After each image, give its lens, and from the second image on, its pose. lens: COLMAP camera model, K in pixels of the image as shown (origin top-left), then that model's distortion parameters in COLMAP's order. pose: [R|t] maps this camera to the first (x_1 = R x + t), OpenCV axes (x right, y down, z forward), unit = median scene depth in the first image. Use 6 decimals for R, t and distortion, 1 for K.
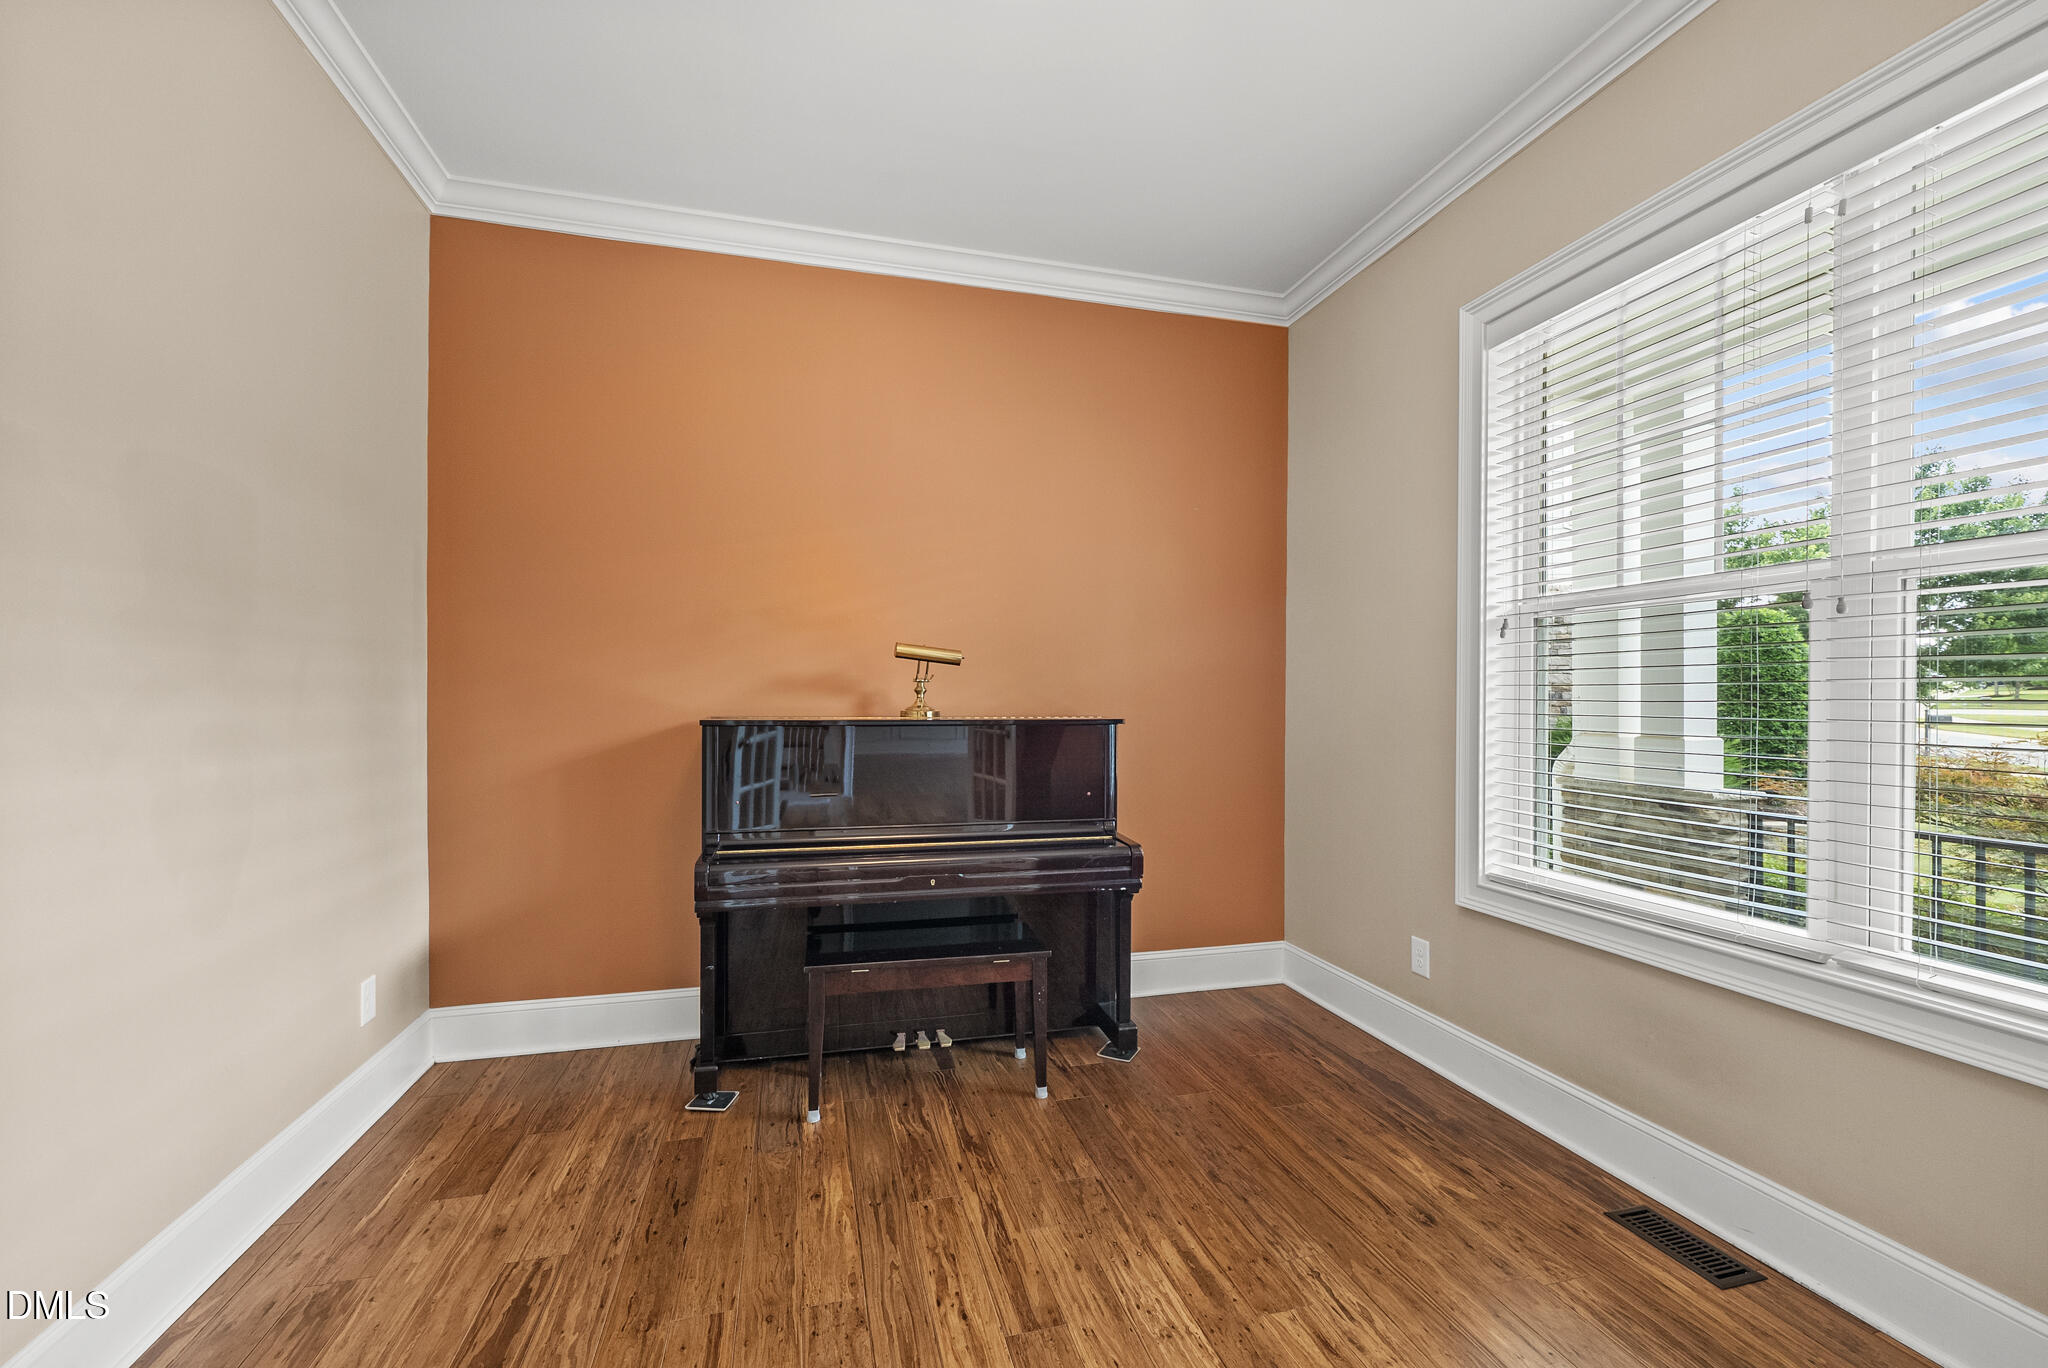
lens RADIAL K [[835.2, 0, 1027.7], [0, 835.2, 701.3], [0, 0, 1]] dist [-0.003924, -0.000230]
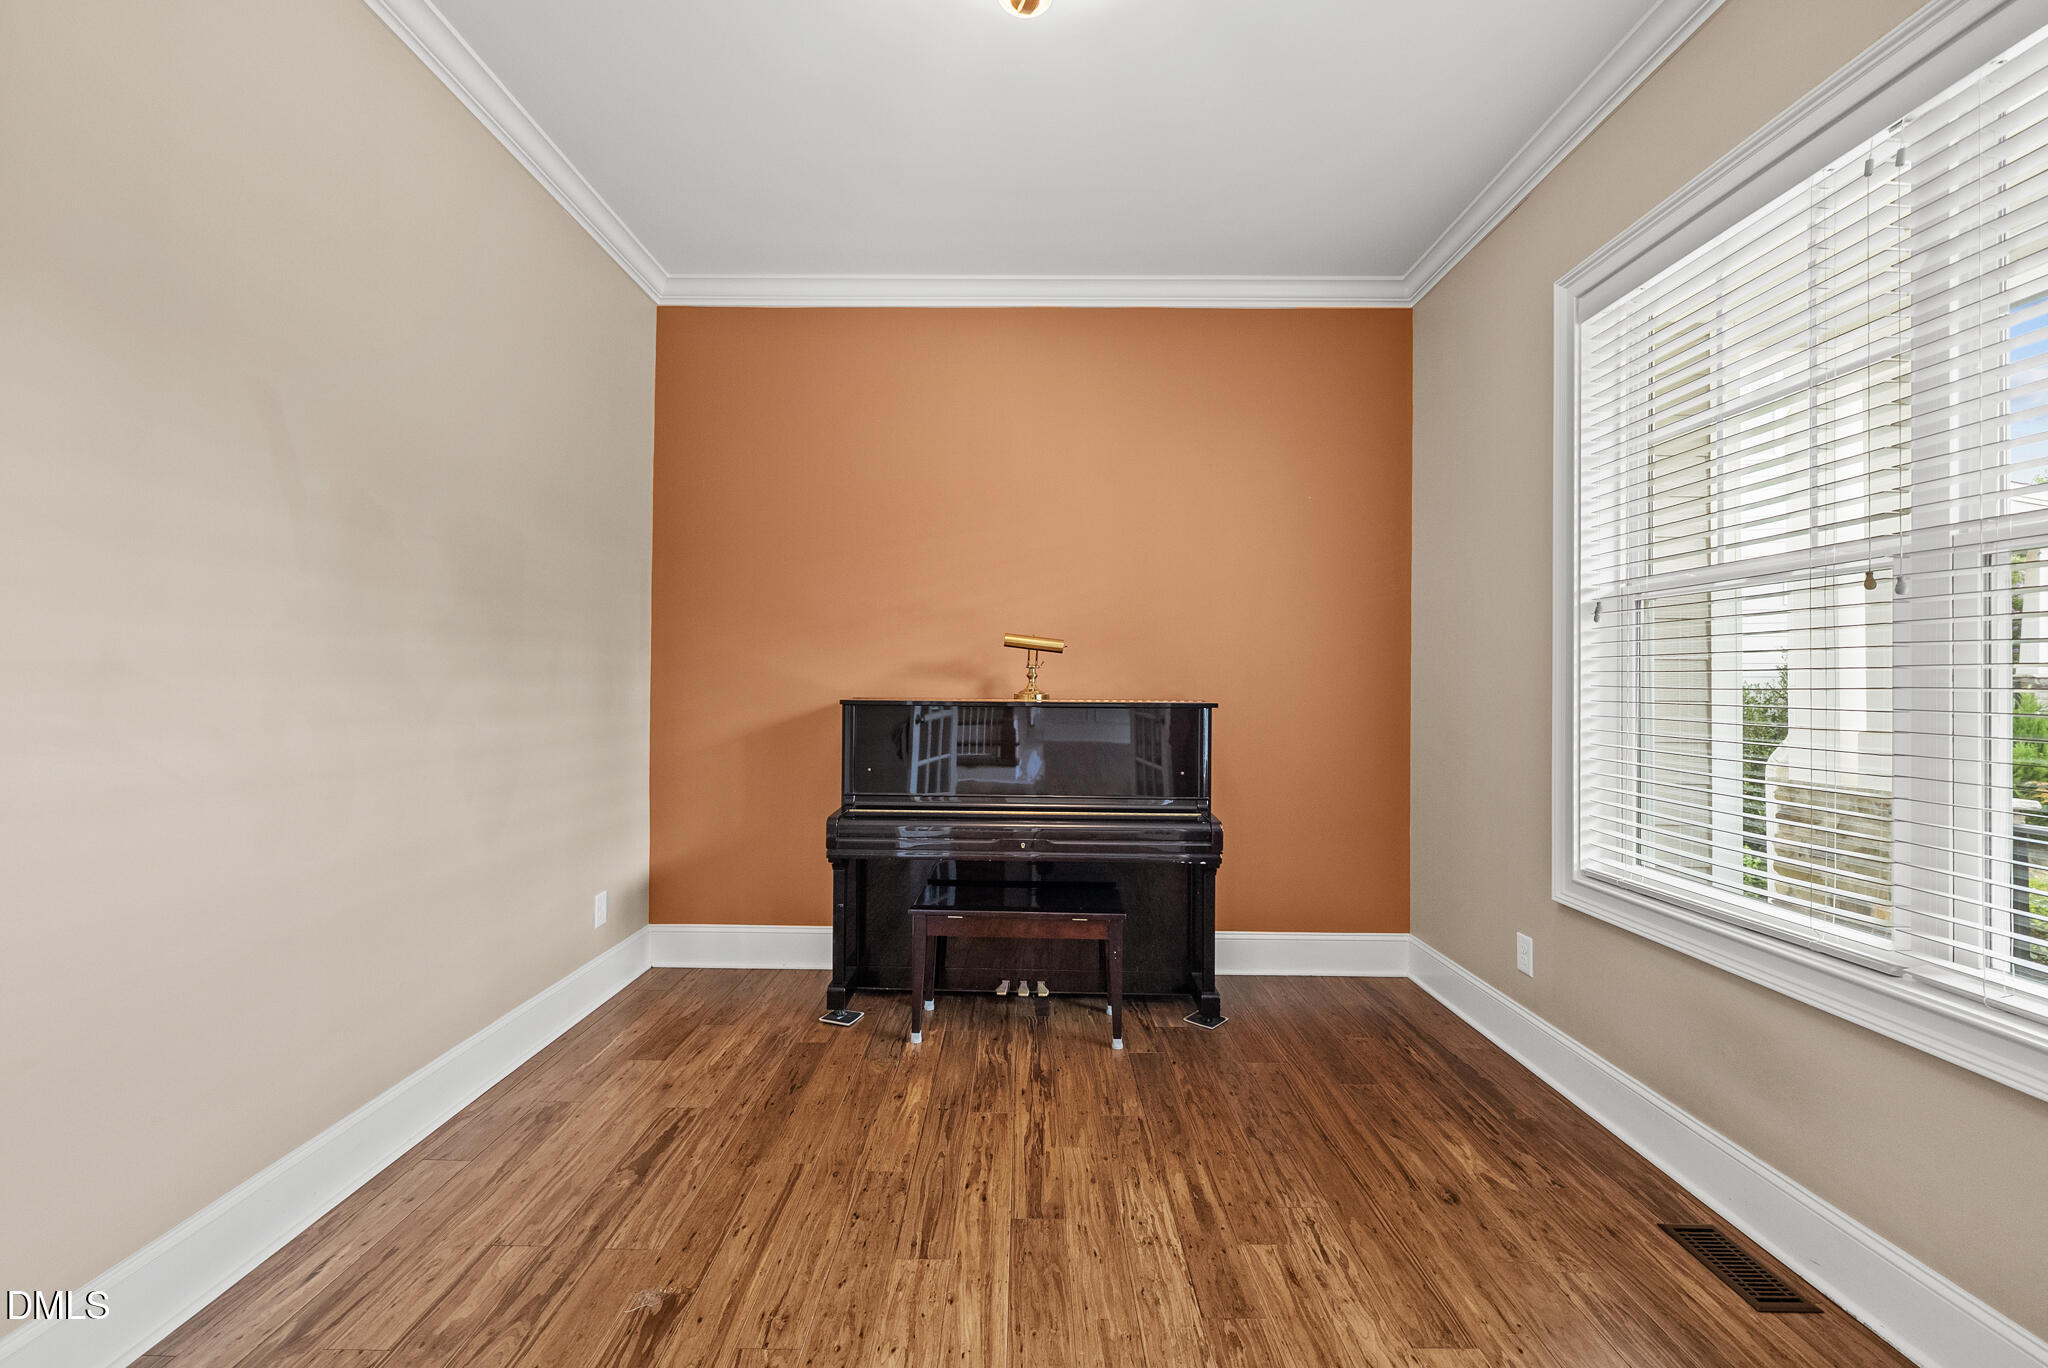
lens RADIAL K [[835.2, 0, 1014.4], [0, 835.2, 673.8], [0, 0, 1]] dist [-0.003924, -0.000230]
pose [[0.963469, 0.001306, -0.267817, 0.187013], [-0.005343, 0.999883, -0.014344, 0.000576], [0.267767, 0.015251, 0.963363, -0.100687]]
